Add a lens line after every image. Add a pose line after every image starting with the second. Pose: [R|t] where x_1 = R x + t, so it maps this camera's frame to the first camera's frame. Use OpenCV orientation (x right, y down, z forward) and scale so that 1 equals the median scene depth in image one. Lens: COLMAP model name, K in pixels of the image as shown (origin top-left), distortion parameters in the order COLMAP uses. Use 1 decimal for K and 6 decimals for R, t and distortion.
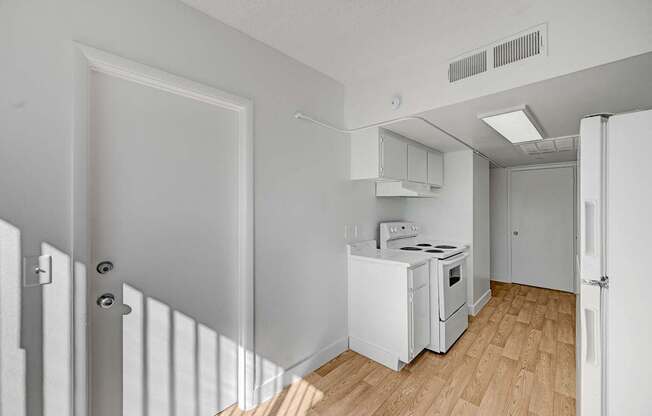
lens RADIAL K [[259.8, 0, 327.2], [0, 259.8, 209.3], [0, 0, 1]] dist [-0.000173, 0.000067]
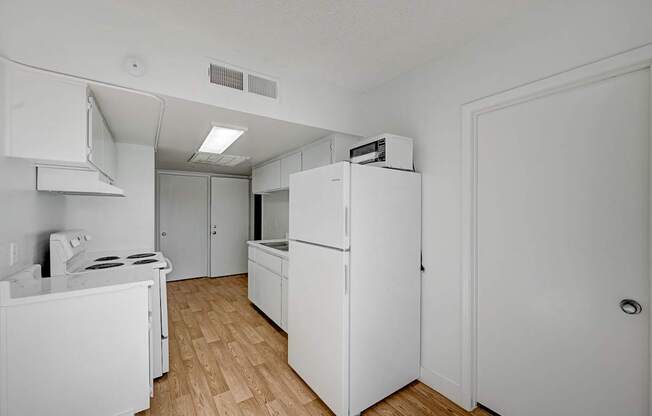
lens RADIAL K [[259.8, 0, 327.2], [0, 259.8, 209.3], [0, 0, 1]] dist [-0.000173, 0.000067]
pose [[0.205829, 0.000254, 0.978588, -0.310119], [0.009435, 0.999953, -0.002244, 0.002338], [-0.978543, 0.009695, 0.205817, 0.278337]]
